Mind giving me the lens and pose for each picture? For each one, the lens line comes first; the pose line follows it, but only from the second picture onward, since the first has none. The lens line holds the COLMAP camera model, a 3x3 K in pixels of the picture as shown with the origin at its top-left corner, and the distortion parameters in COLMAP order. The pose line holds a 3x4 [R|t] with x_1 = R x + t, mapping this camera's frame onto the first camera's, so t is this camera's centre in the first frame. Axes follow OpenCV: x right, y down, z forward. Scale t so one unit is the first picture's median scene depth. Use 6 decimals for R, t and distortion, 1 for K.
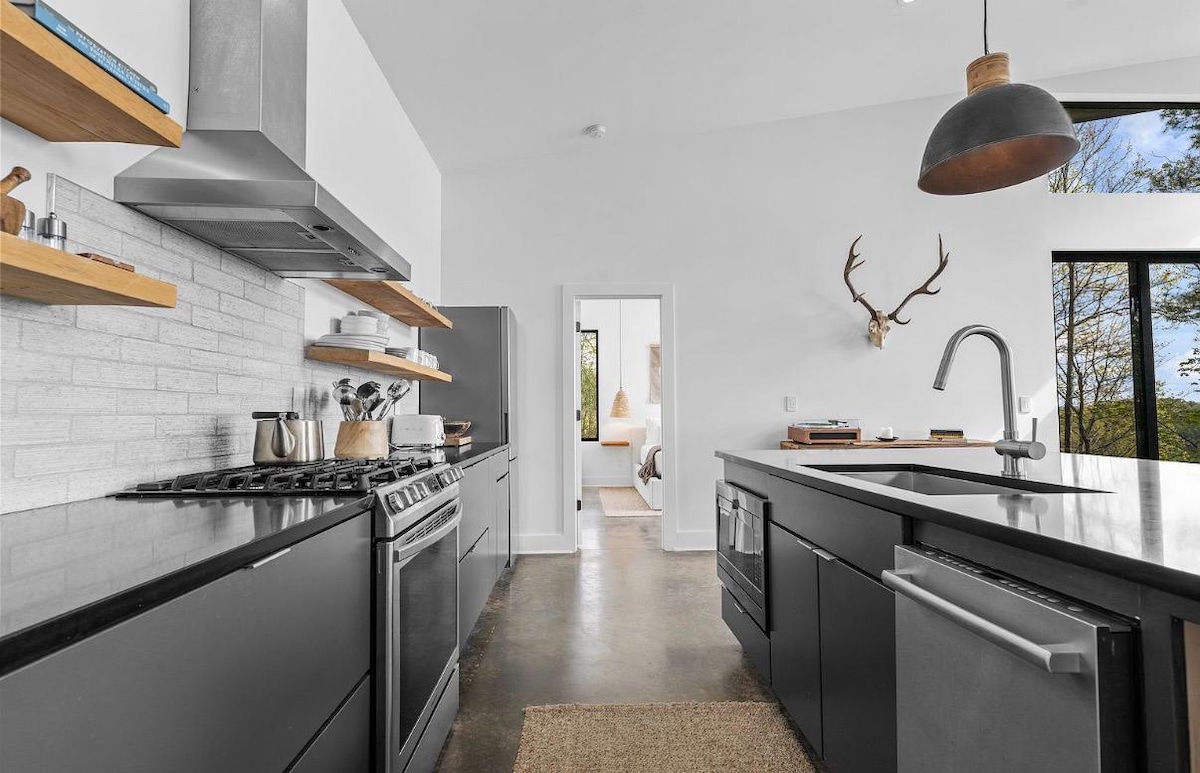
lens RADIAL K [[564.7, 0, 603.3], [0, 564.7, 390.2], [0, 0, 1]] dist [-0.000582, -0.000077]
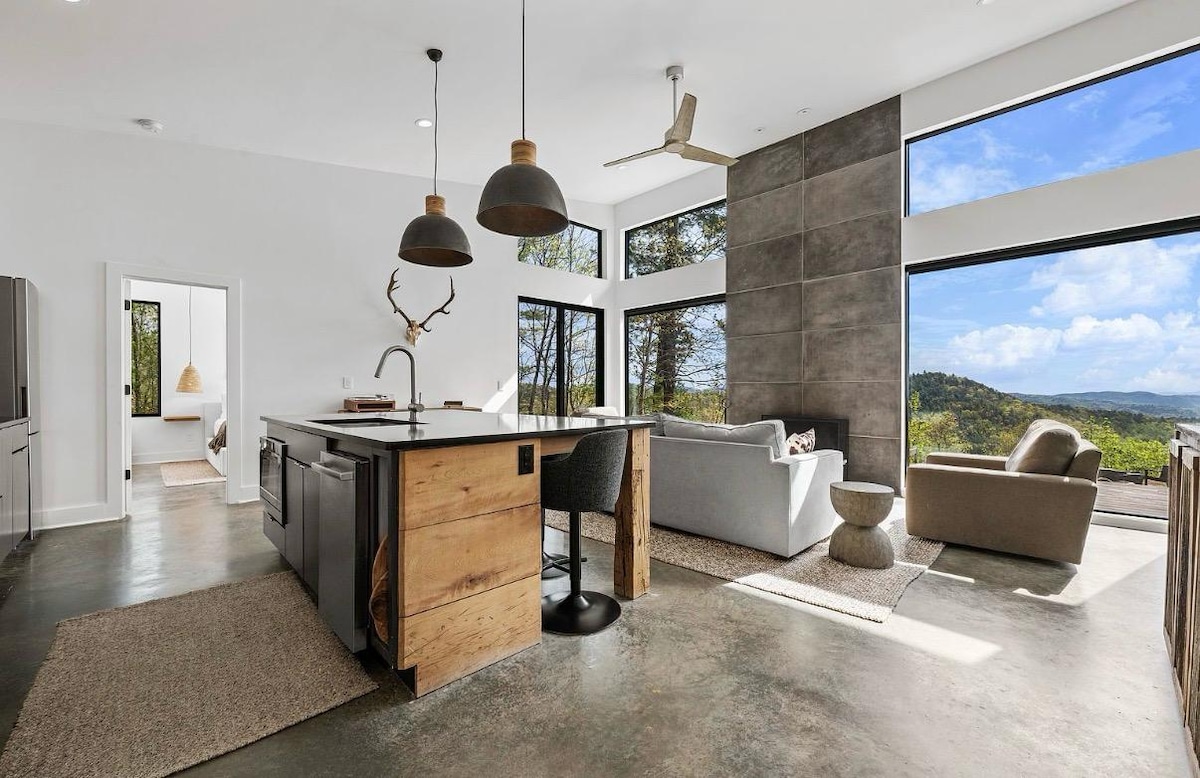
lens RADIAL K [[480.6, 0, 595.8], [0, 480.6, 391.9], [0, 0, 1]] dist [0.000137, 0.001617]
pose [[0.753420, 0.005490, 0.657517, 0.025041], [-0.035006, 0.998882, 0.031773, -0.011566], [-0.656607, -0.046955, 0.752770, -0.263581]]
